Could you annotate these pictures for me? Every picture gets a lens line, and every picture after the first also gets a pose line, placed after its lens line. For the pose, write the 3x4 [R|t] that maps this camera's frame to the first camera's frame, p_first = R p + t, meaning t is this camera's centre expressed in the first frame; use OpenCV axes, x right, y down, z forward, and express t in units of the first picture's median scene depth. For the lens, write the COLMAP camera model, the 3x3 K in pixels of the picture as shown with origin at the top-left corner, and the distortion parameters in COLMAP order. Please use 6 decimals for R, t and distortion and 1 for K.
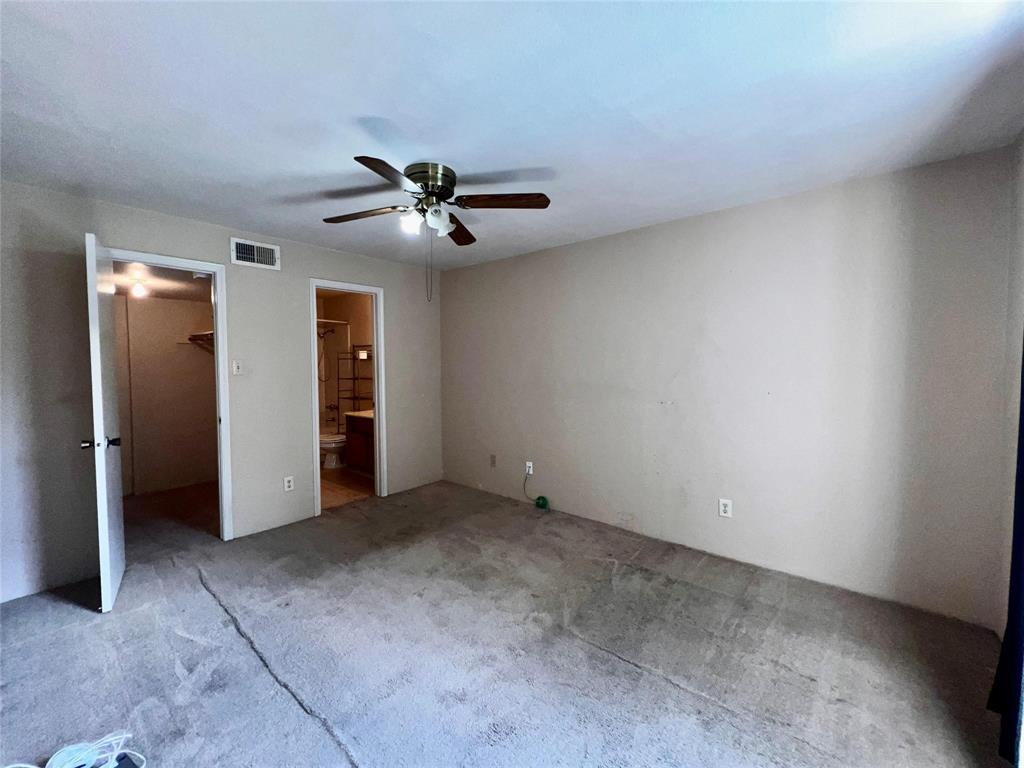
lens RADIAL K [[413.6, 0, 511.3], [0, 413.6, 381.1], [0, 0, 1]] dist [0.000796, 0.000025]
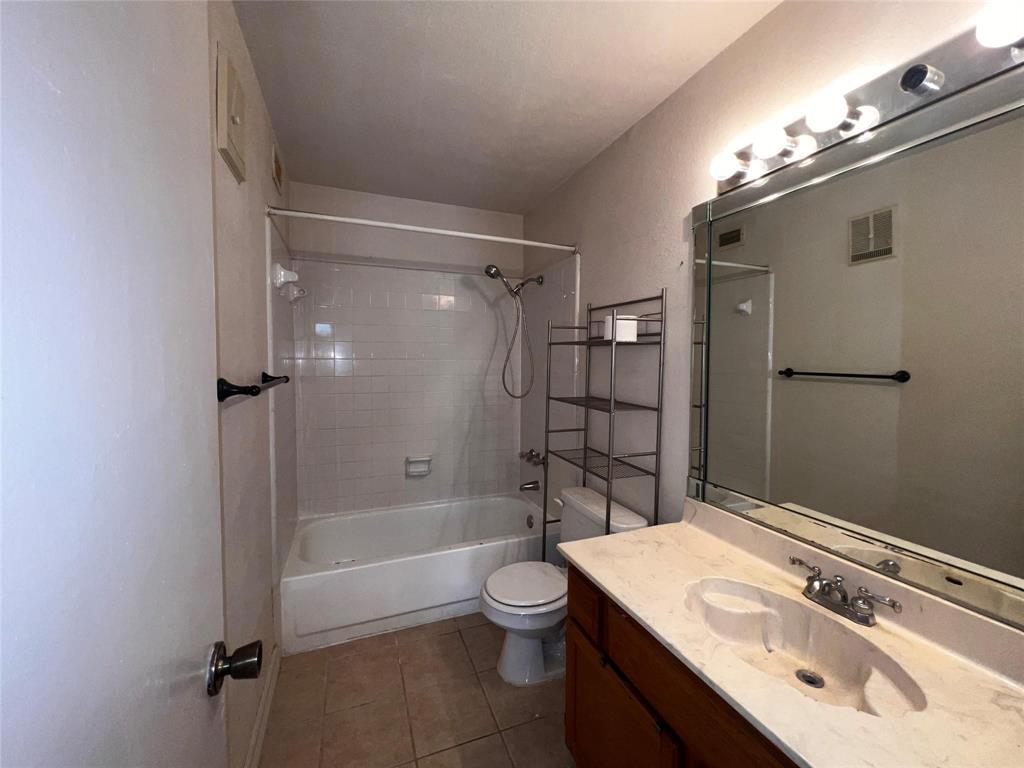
lens RADIAL K [[413.6, 0, 511.3], [0, 413.6, 381.1], [0, 0, 1]] dist [0.000796, 0.000025]
pose [[0.883127, 0.034533, -0.467861, -0.281780], [-0.029166, 0.999399, 0.018713, -0.027440], [0.468227, -0.002881, 0.883604, 0.673996]]
